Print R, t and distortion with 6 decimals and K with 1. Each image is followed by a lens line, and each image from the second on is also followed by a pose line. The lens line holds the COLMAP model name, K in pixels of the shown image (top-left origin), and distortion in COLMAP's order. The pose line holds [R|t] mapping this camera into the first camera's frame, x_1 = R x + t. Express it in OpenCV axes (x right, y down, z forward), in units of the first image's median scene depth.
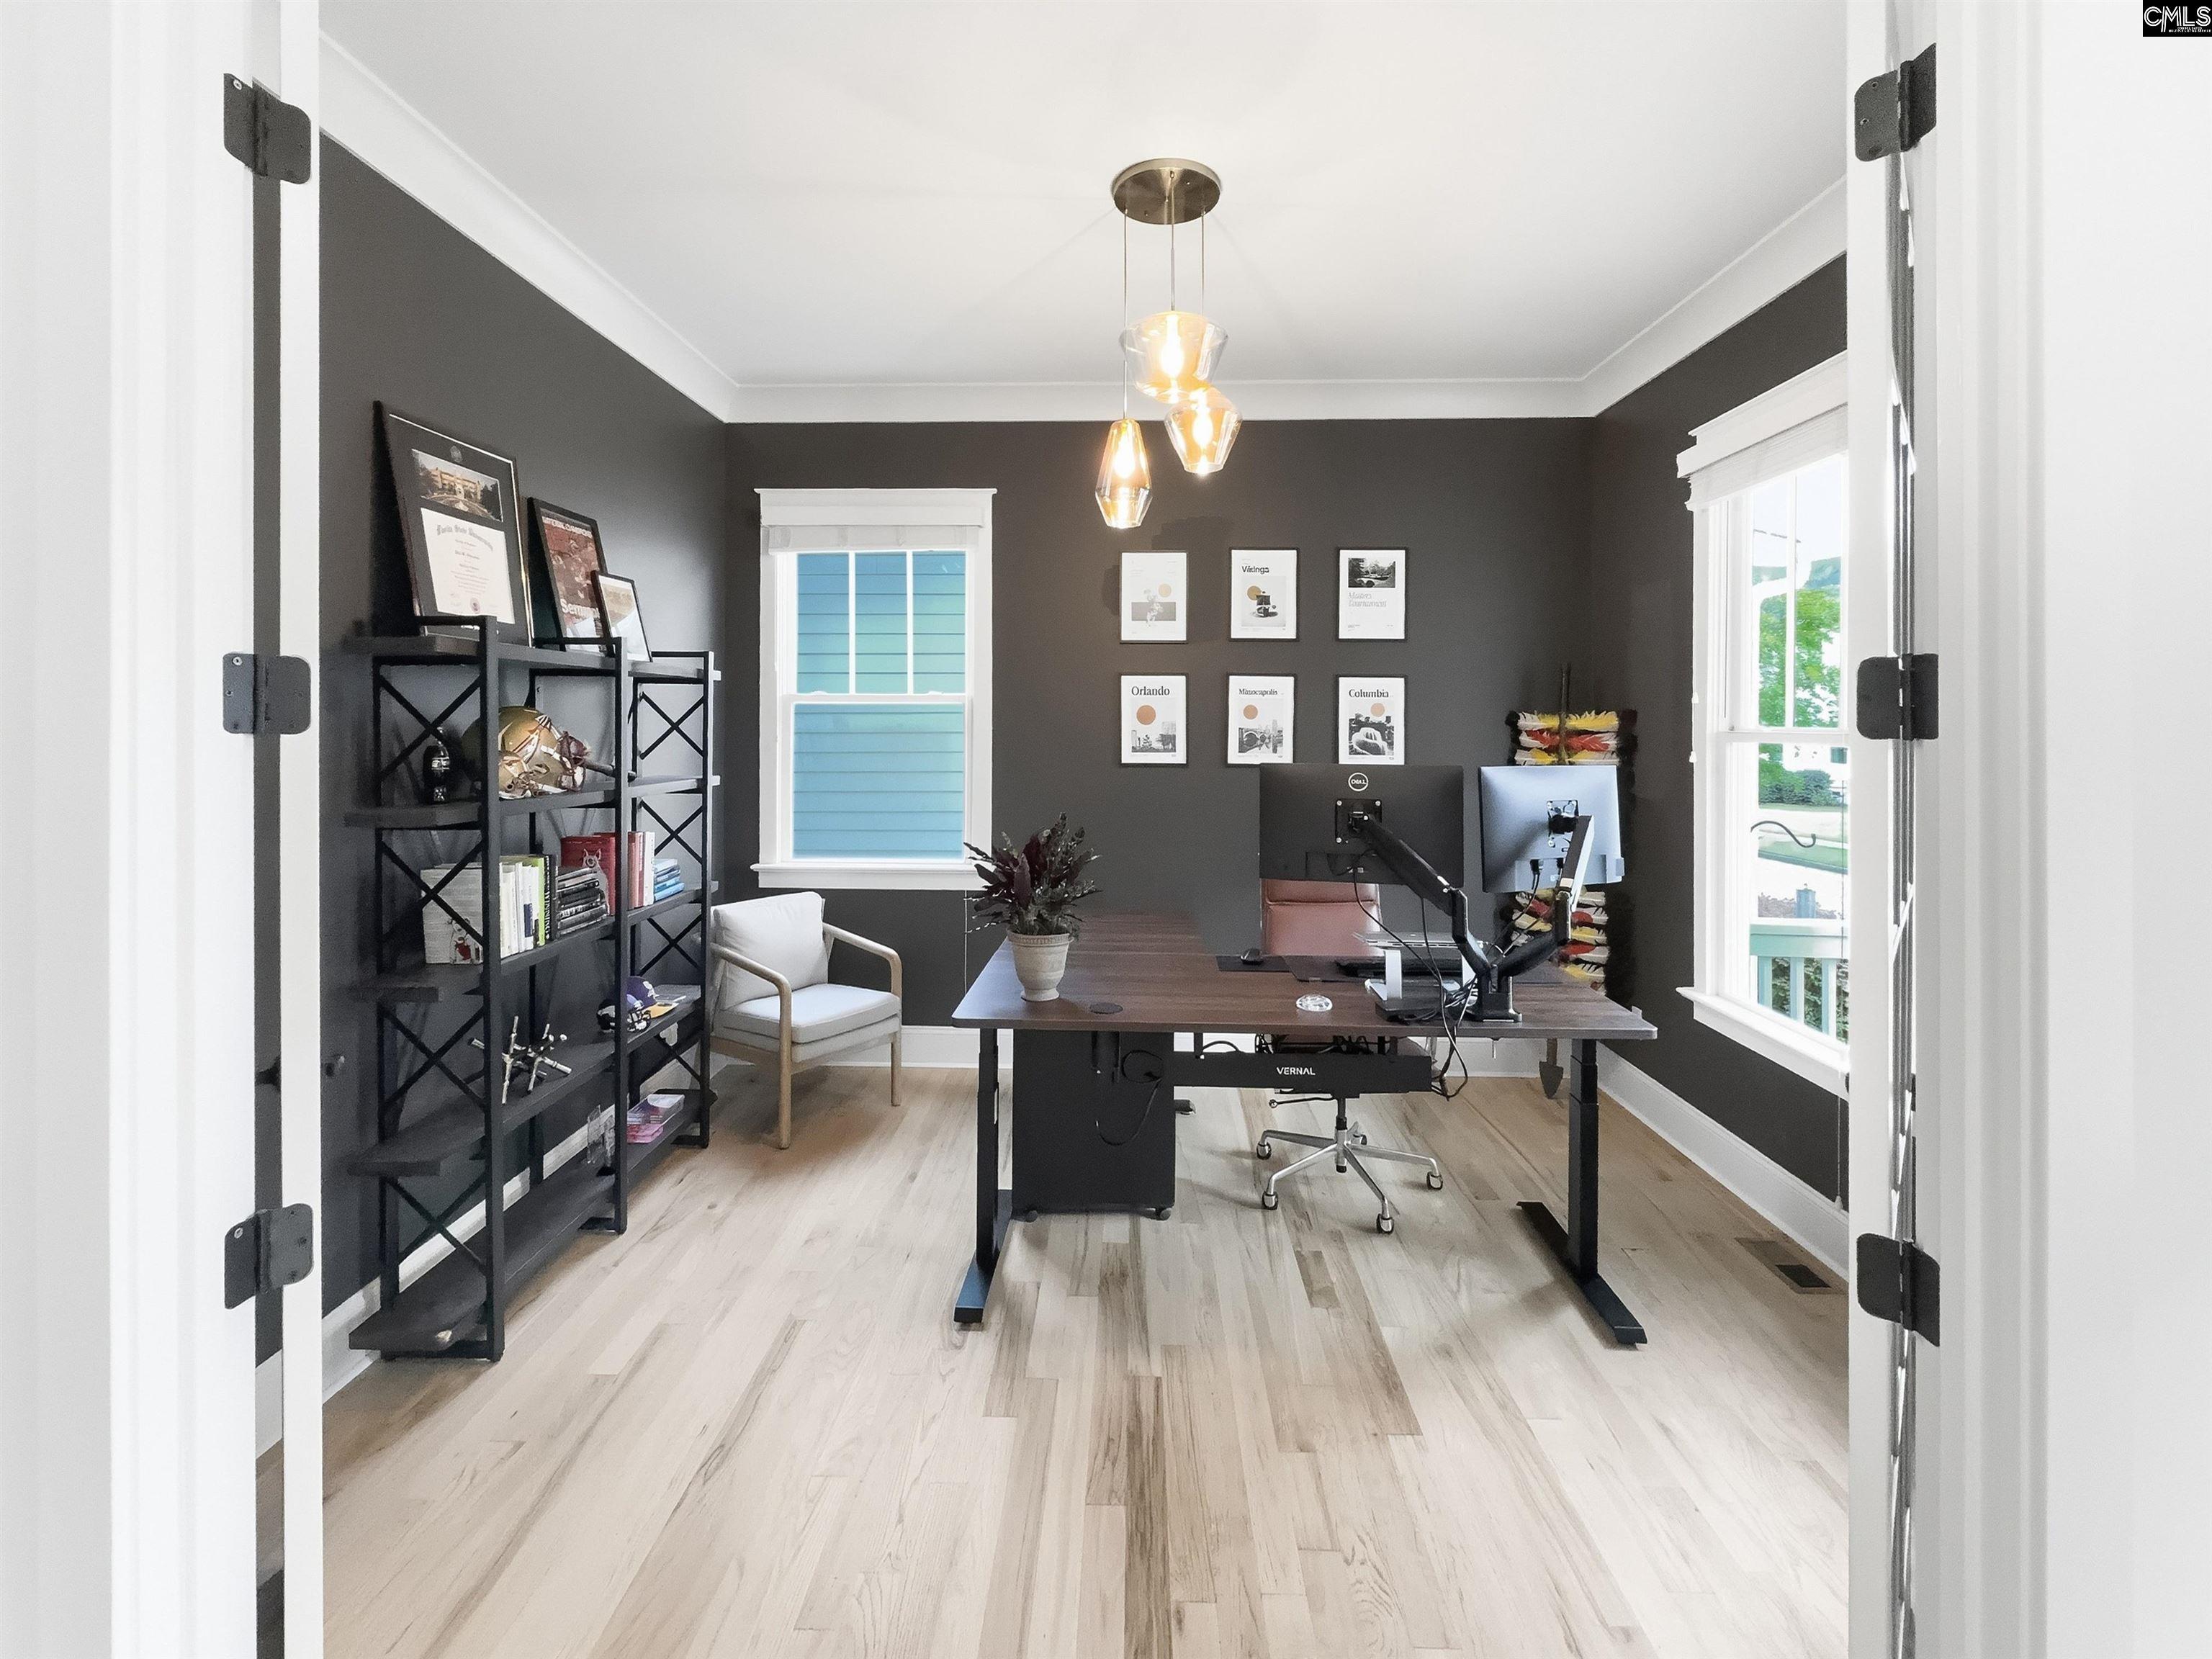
lens RADIAL K [[990.1, 0, 1101.9], [0, 990.1, 726.5], [0, 0, 1]] dist [0.000934, 0.000233]
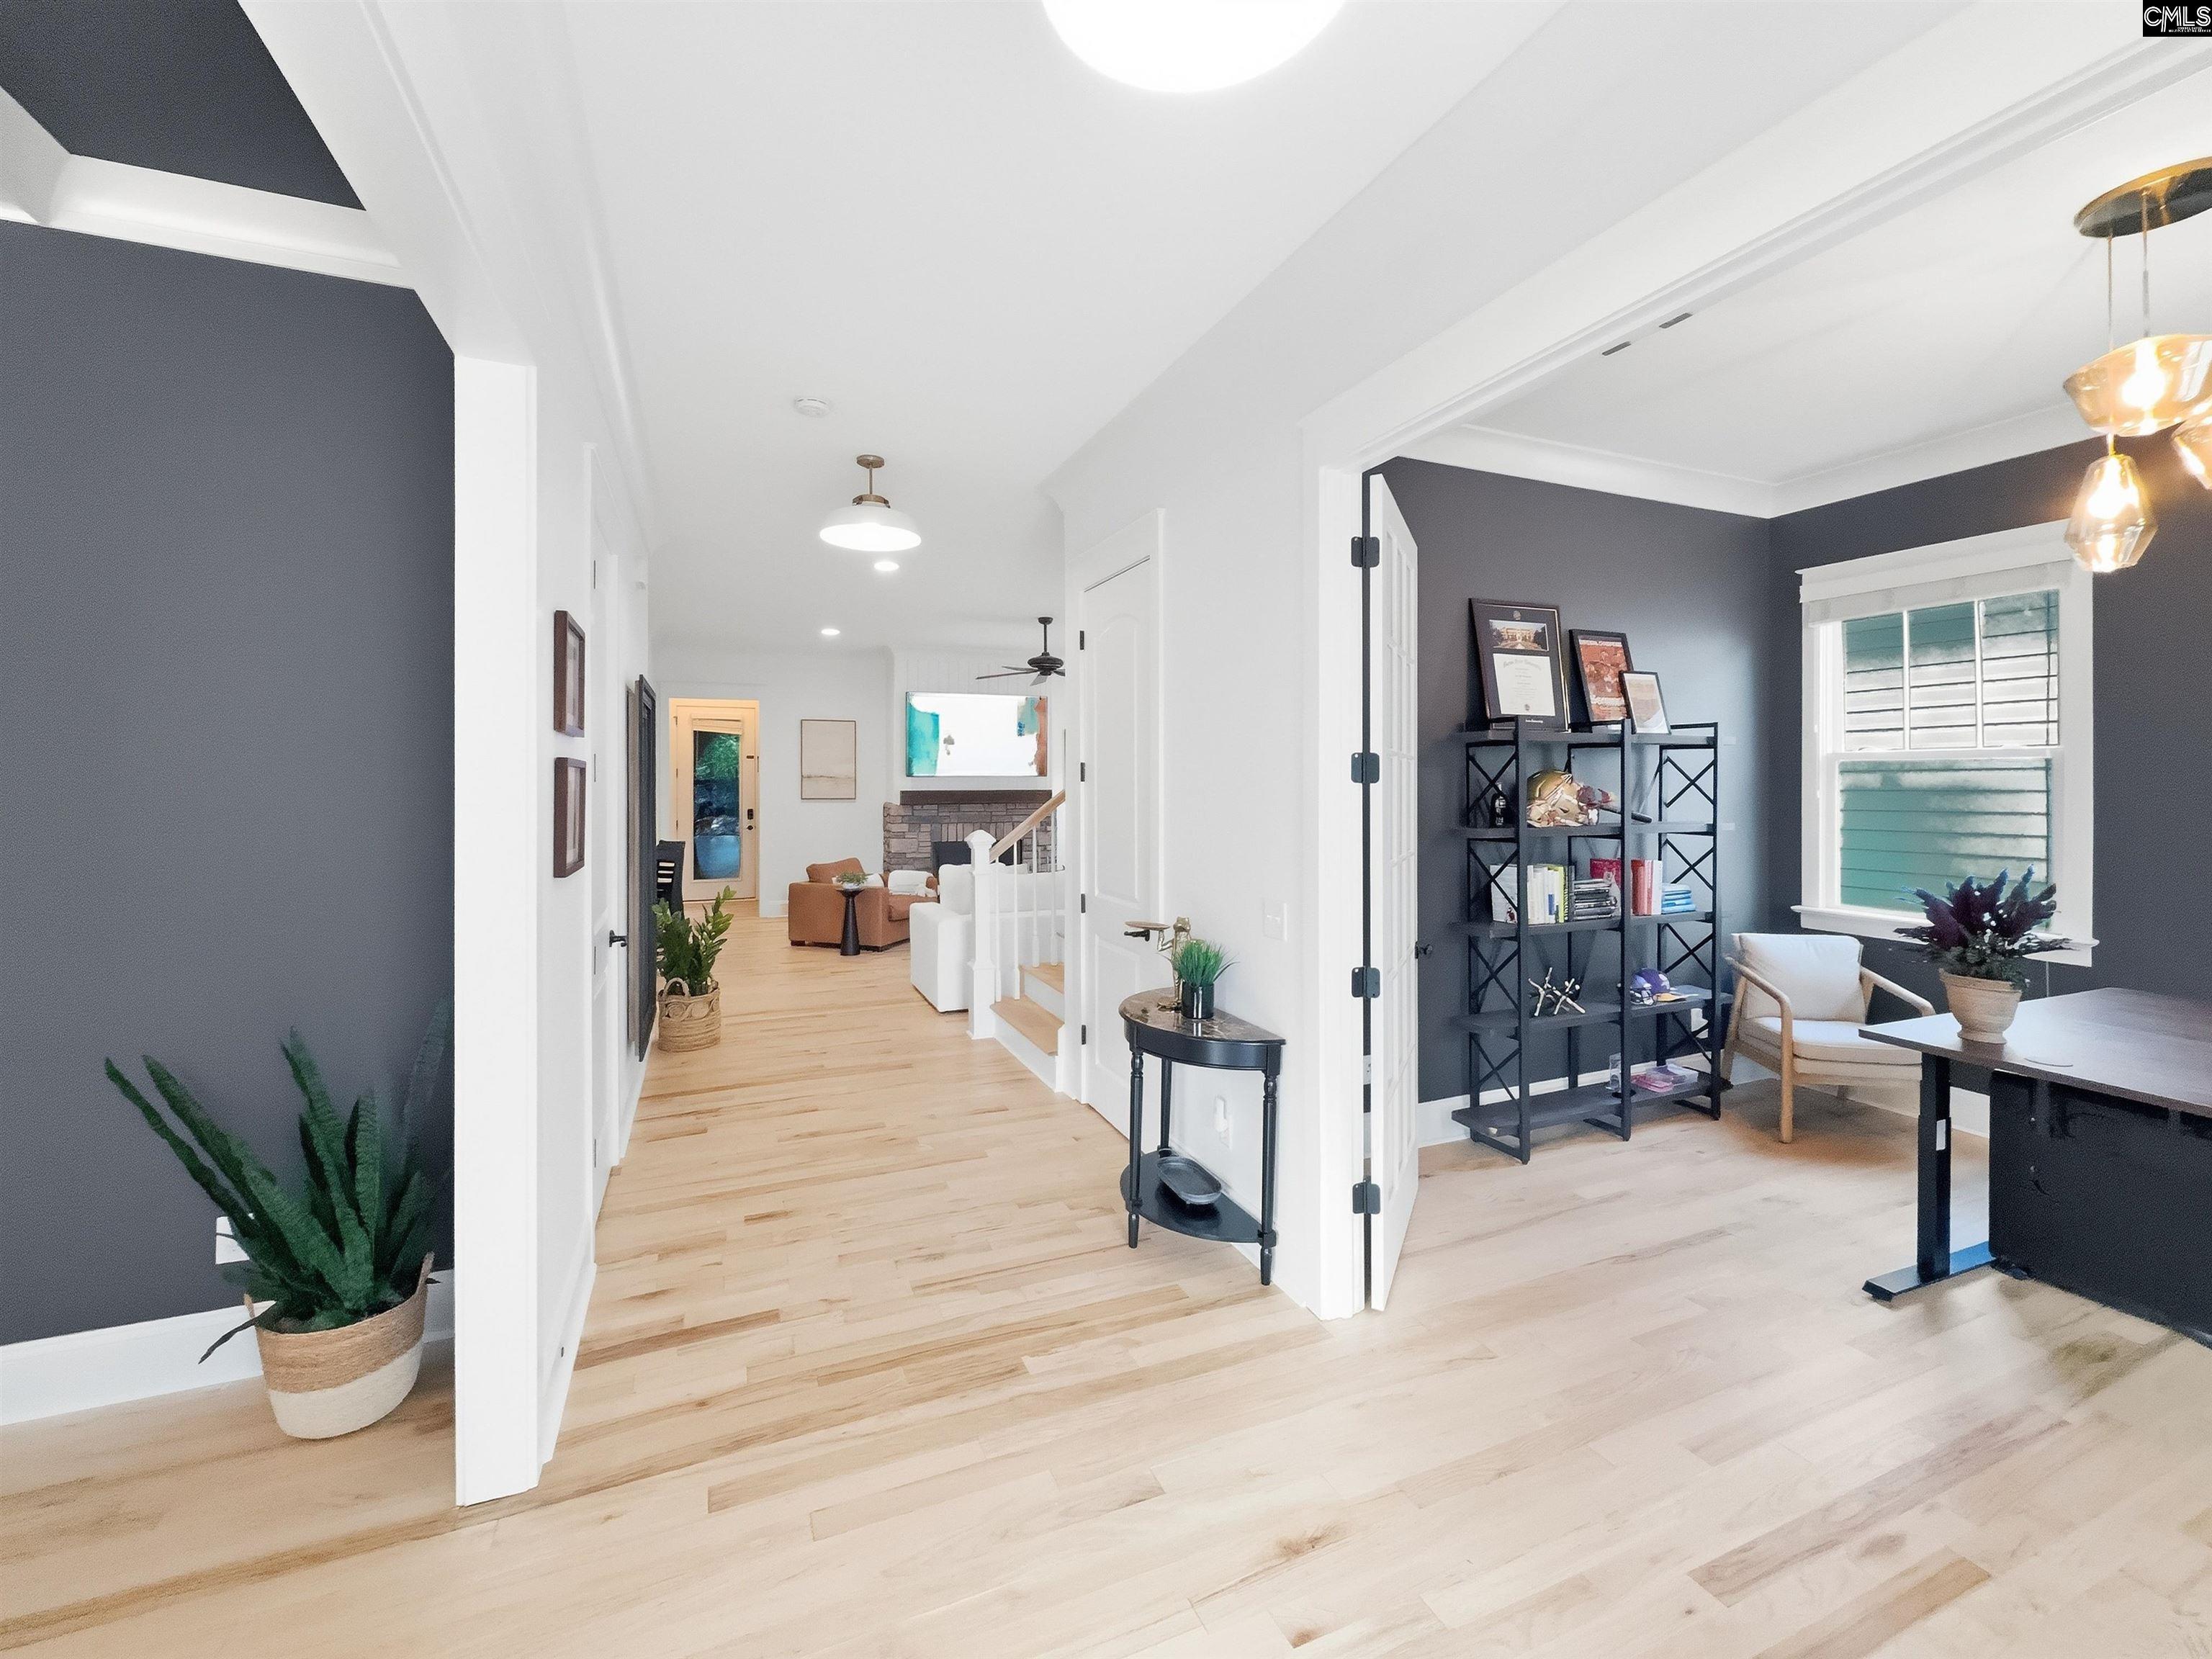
lens RADIAL K [[911.5, 0, 1109.6], [0, 911.5, 789.6], [0, 0, 1]] dist [-0.047439, -0.000039]
pose [[0.434146, 0.002293, -0.900840, 0.350329], [0.001037, 0.999995, 0.003045, 0.005908], [0.900842, -0.002256, 0.434141, -0.221071]]
